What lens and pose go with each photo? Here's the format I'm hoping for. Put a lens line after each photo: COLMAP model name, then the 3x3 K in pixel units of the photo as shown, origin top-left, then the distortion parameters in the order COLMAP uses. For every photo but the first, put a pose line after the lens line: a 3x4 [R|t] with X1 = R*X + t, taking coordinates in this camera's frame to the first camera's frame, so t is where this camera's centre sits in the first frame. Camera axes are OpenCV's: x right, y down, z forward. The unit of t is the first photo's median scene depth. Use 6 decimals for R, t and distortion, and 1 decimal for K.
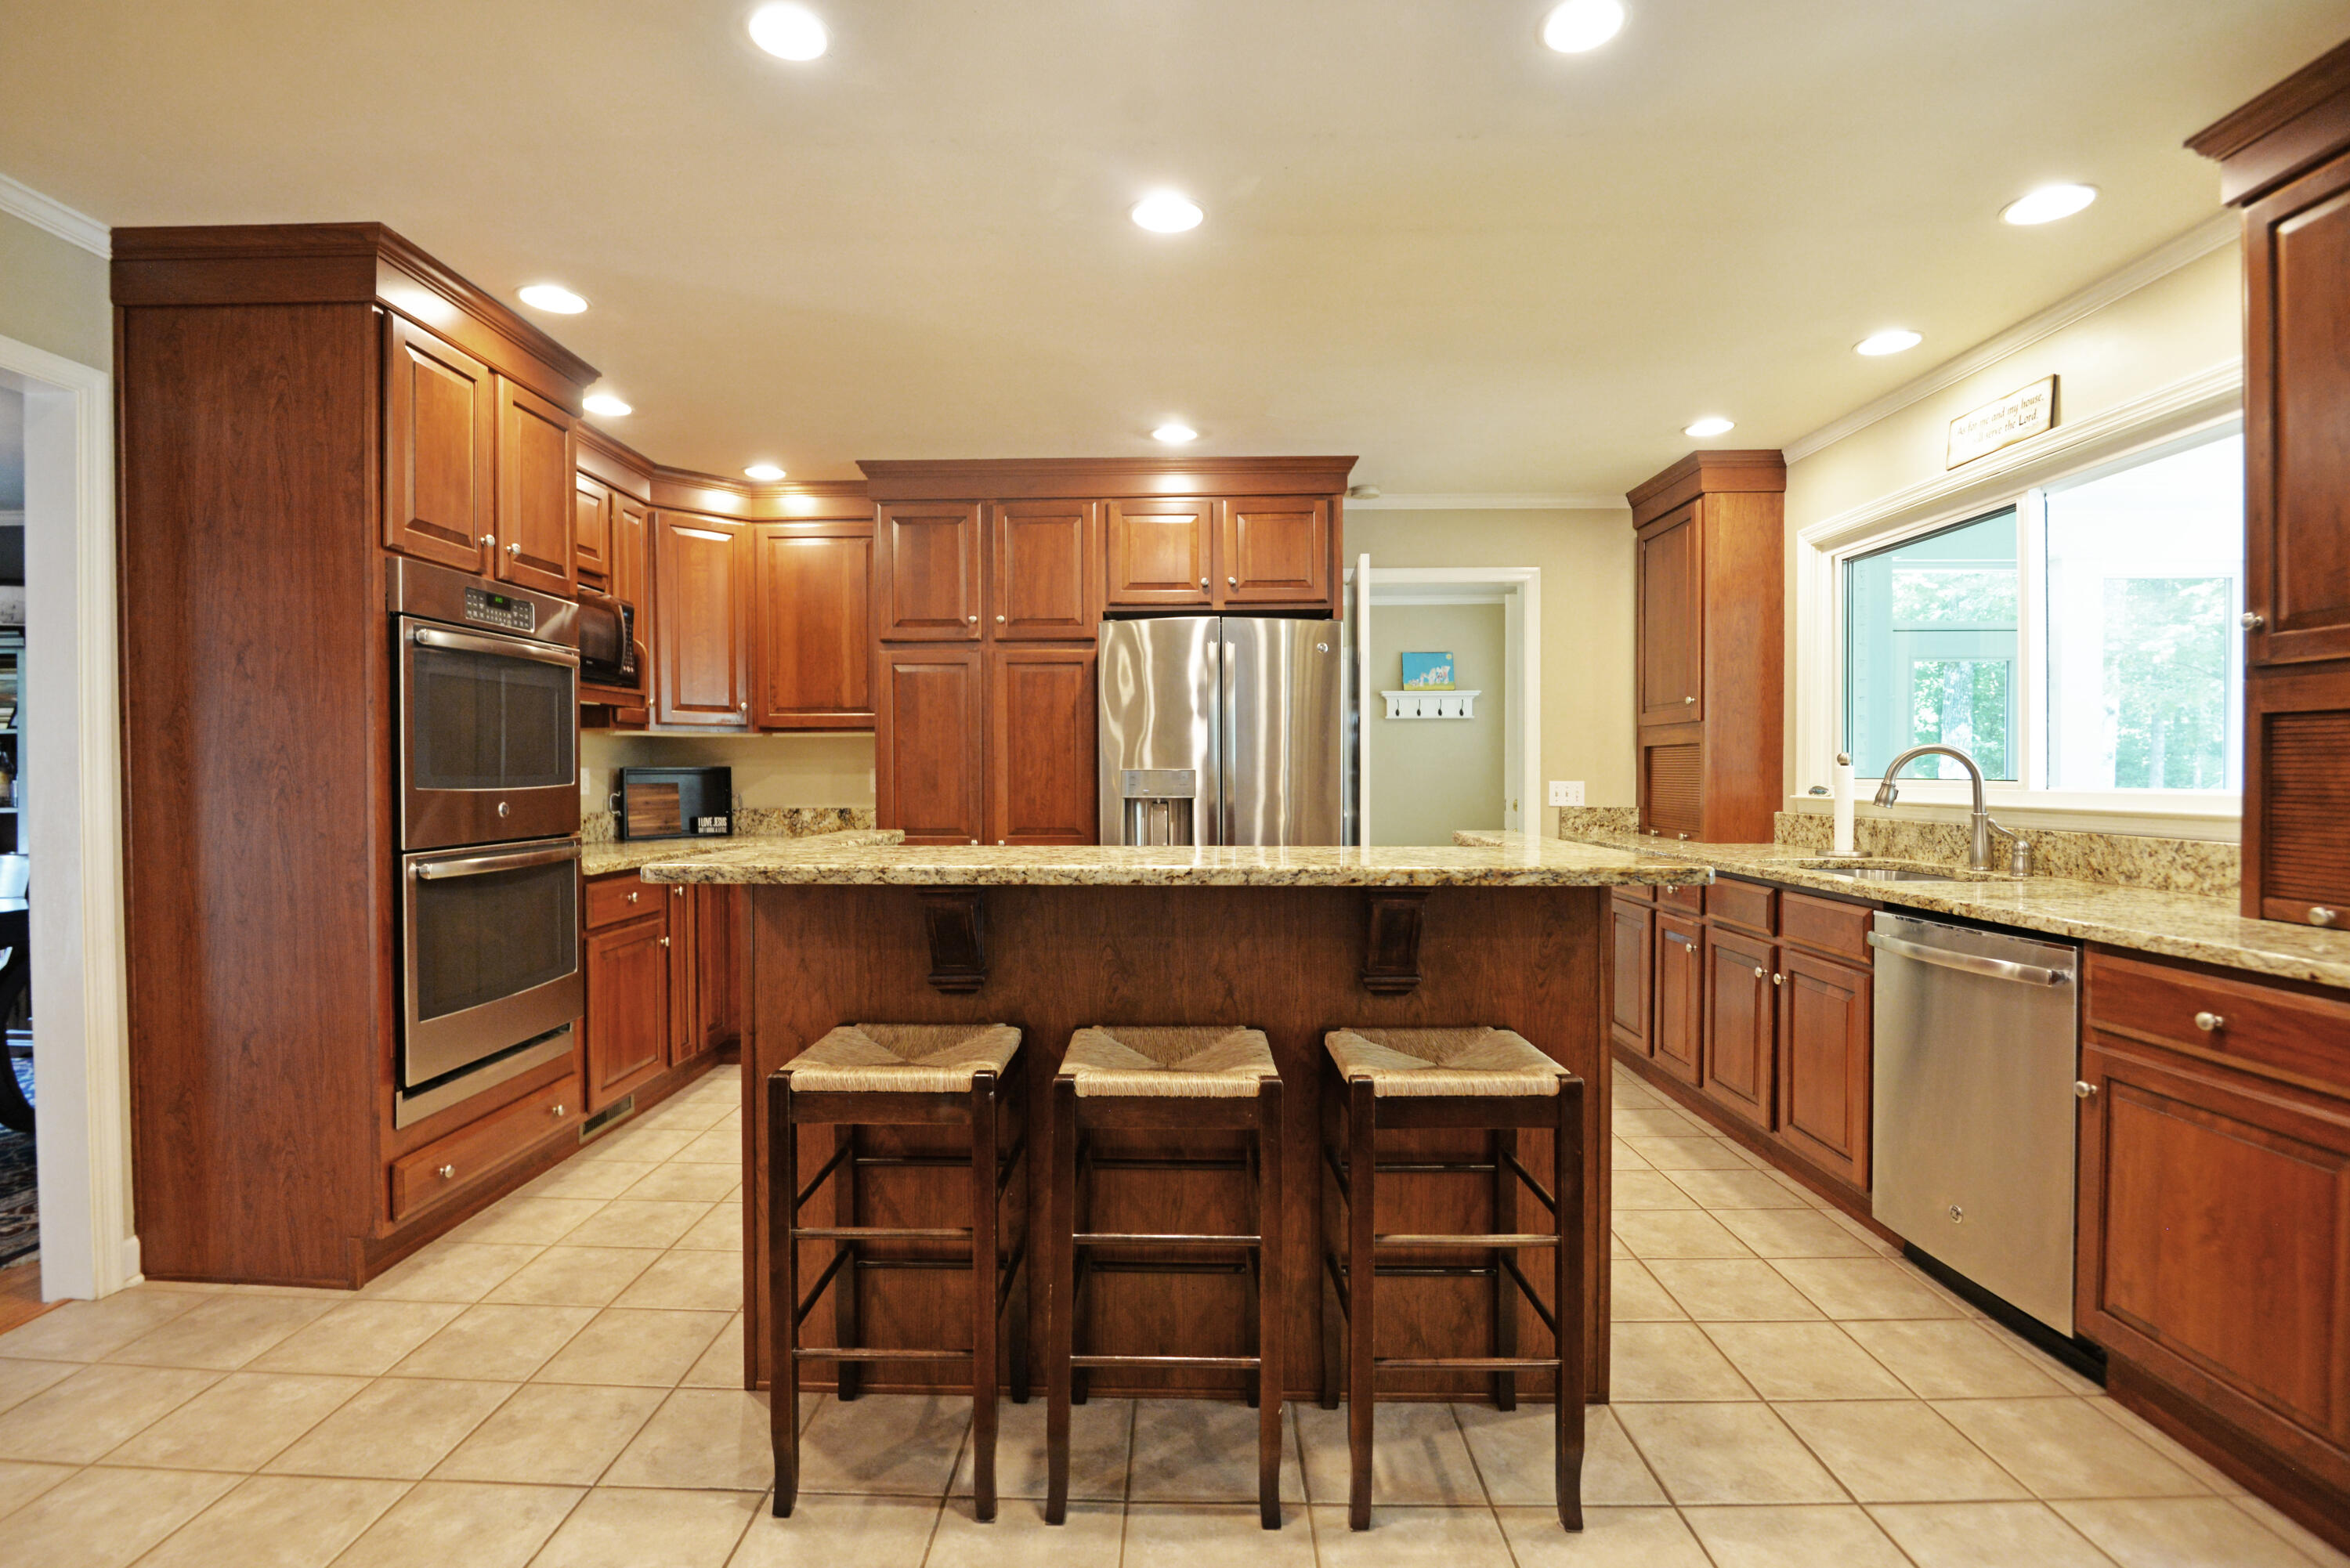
lens RADIAL K [[1096.8, 0, 1157.4], [0, 1096.8, 787.4], [0, 0, 1]] dist [-0.003437, -0.010968]
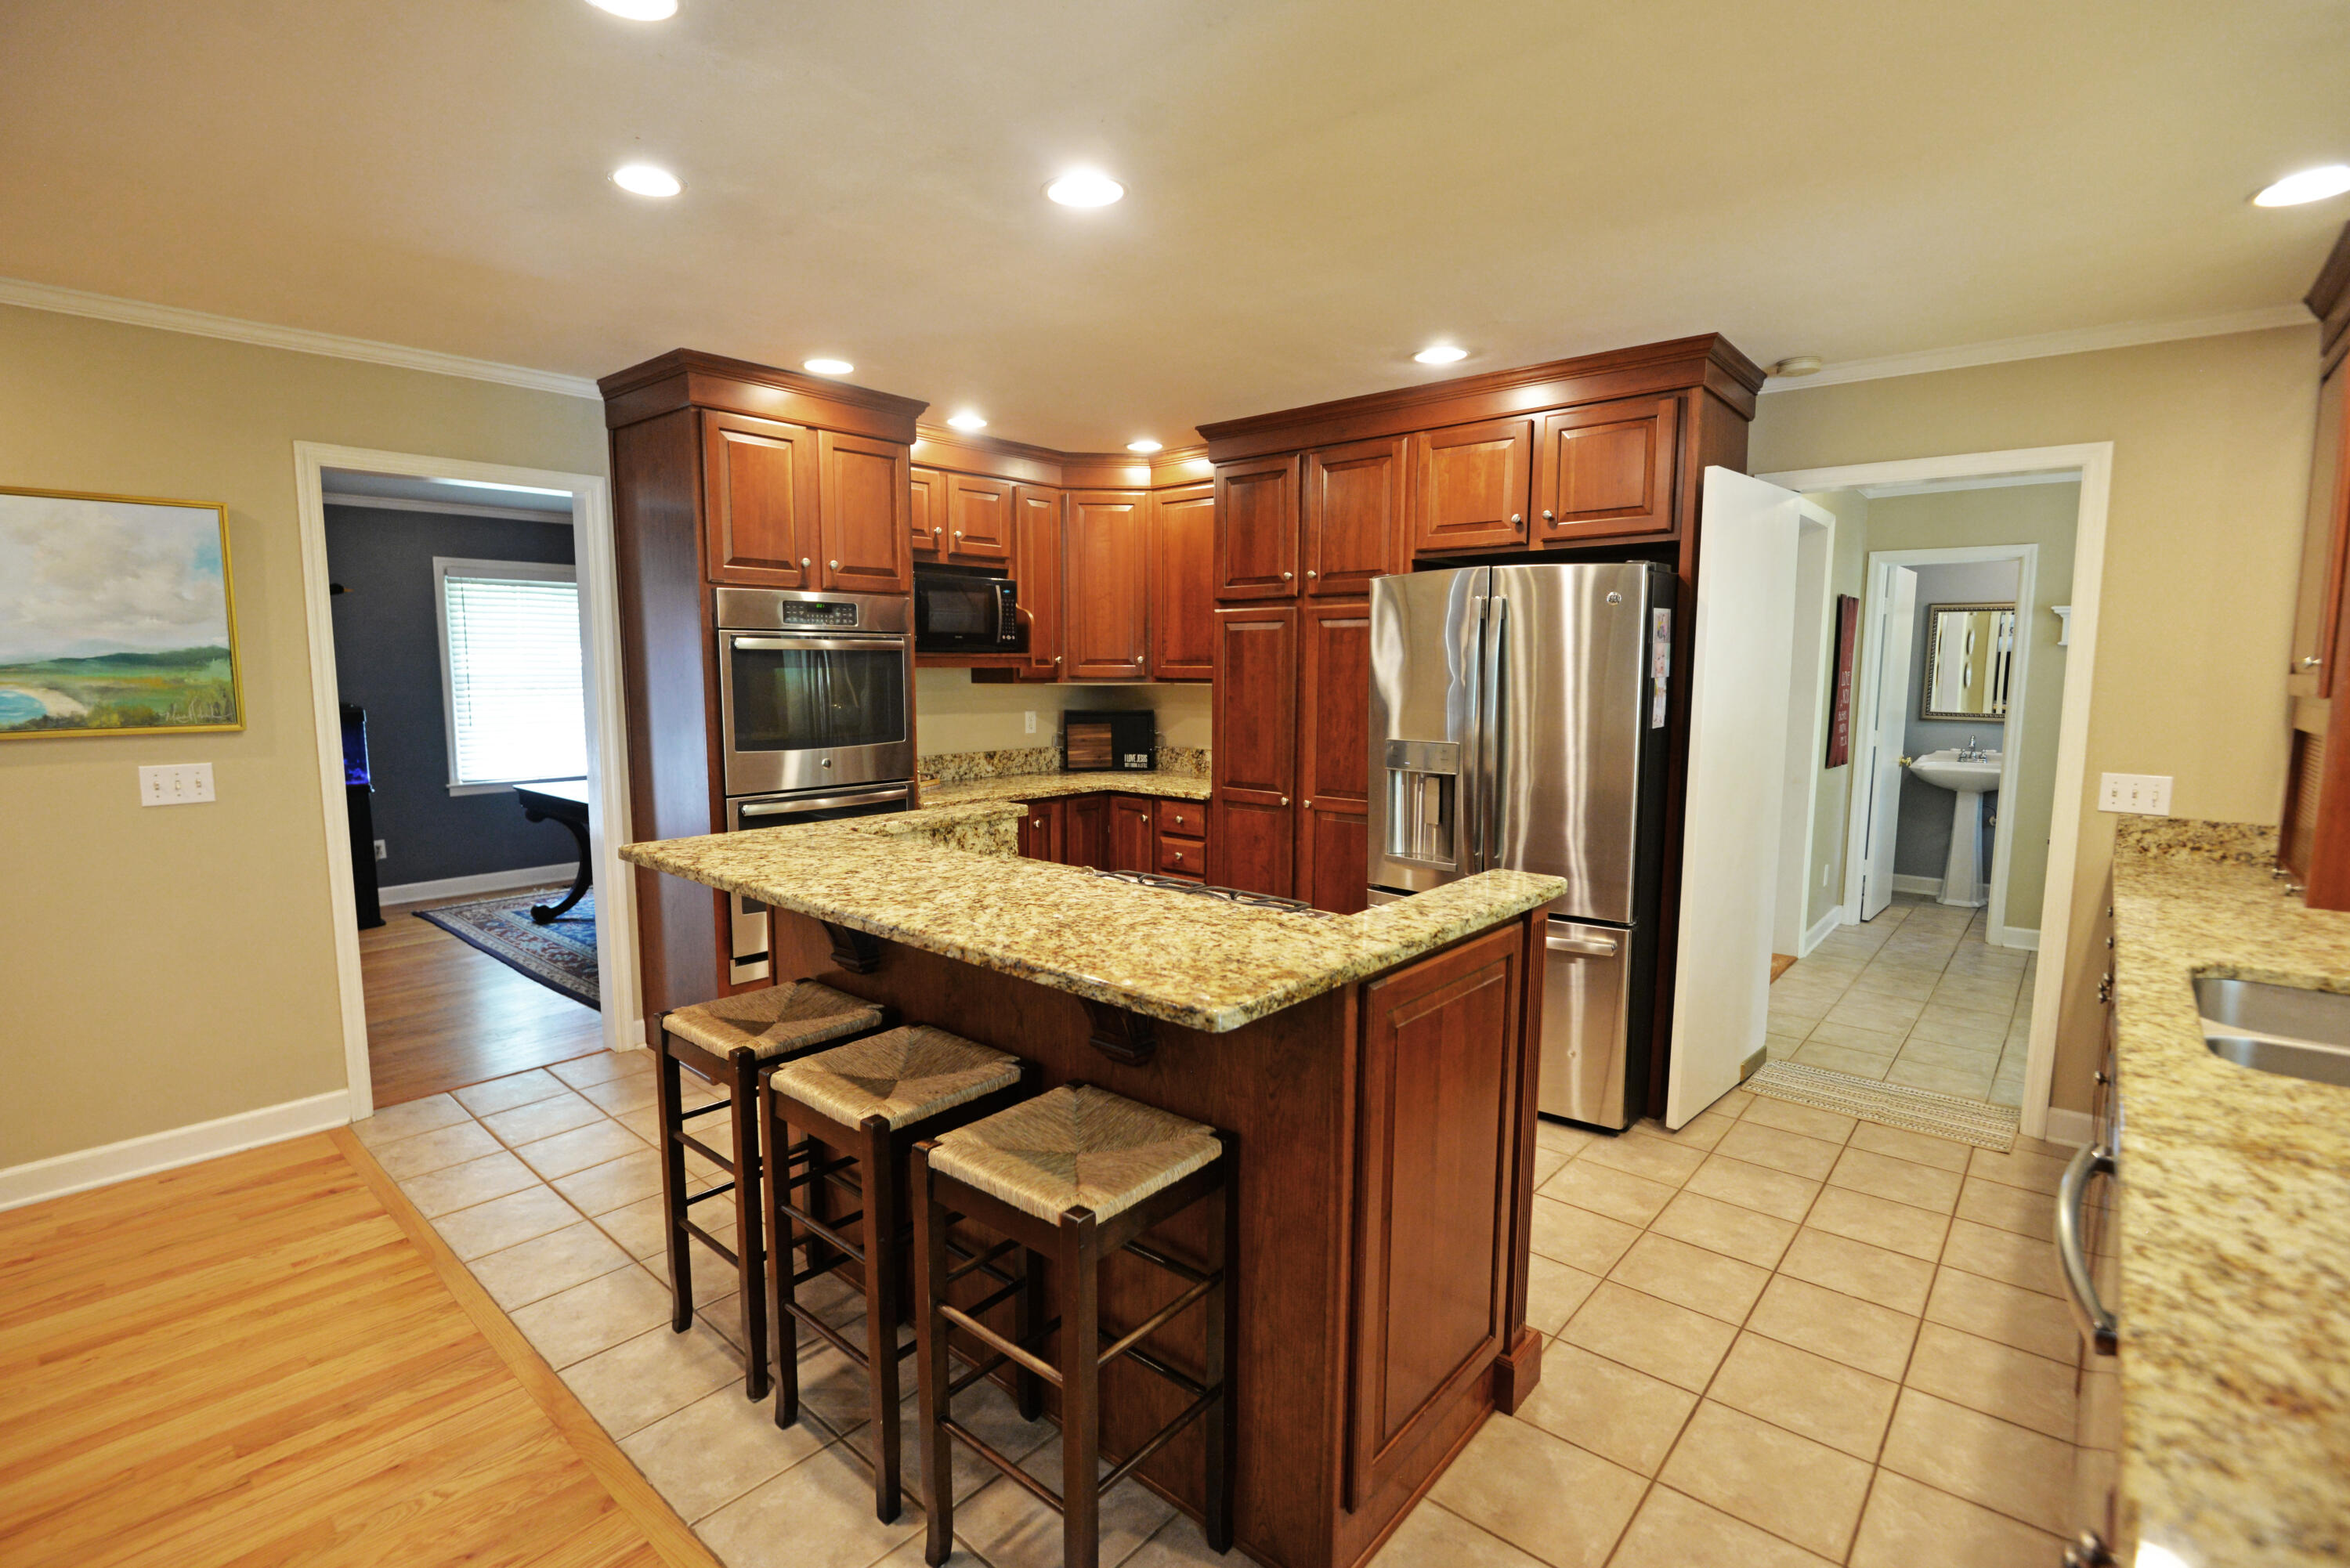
lens RADIAL K [[1080.5, 0, 1159.0], [0, 1080.5, 788.8], [0, 0, 1]] dist [-0.006587, -0.009213]
pose [[0.766241, 0.078171, -0.637781, 0.400337], [-0.013871, 0.994353, 0.105211, -0.066765], [0.642404, -0.071770, 0.762998, 0.178483]]
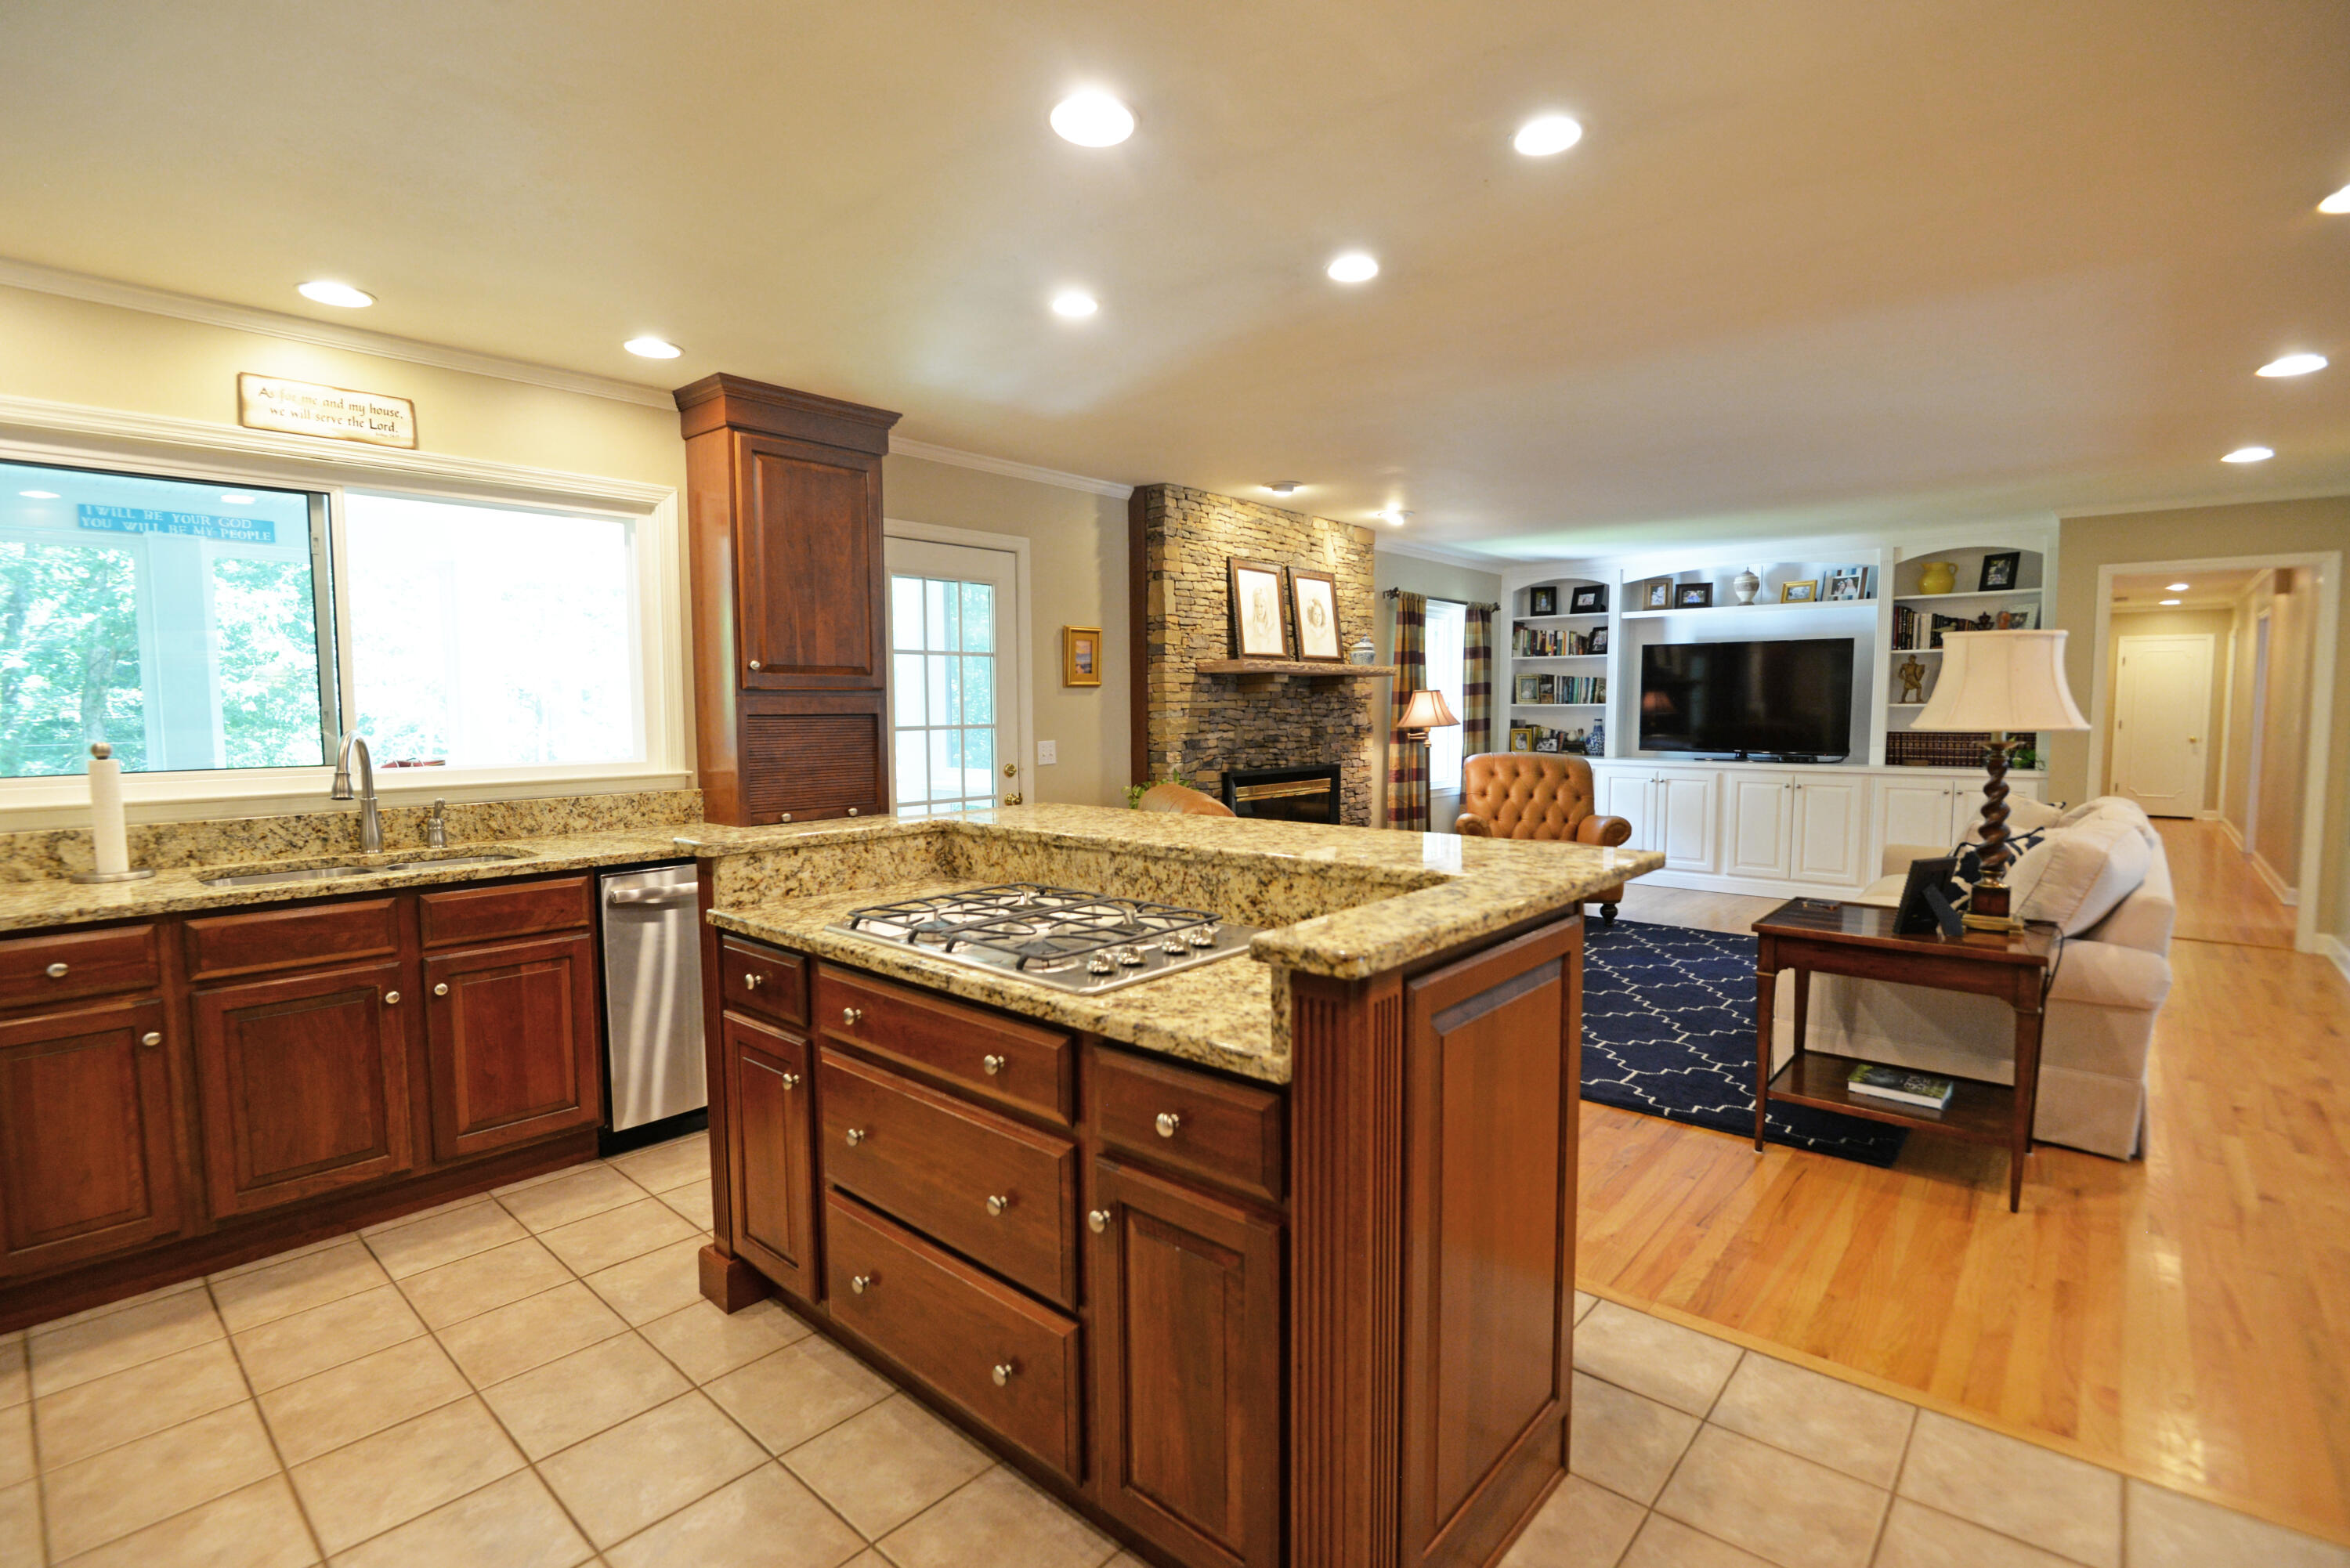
lens RADIAL K [[1080.5, 0, 1159.0], [0, 1080.5, 788.8], [0, 0, 1]] dist [-0.006587, -0.009213]
pose [[-0.762884, -0.043021, 0.645103, -0.347787], [0.016960, 0.996109, 0.086486, -0.044581], [-0.646313, 0.076920, -0.759186, 0.963321]]
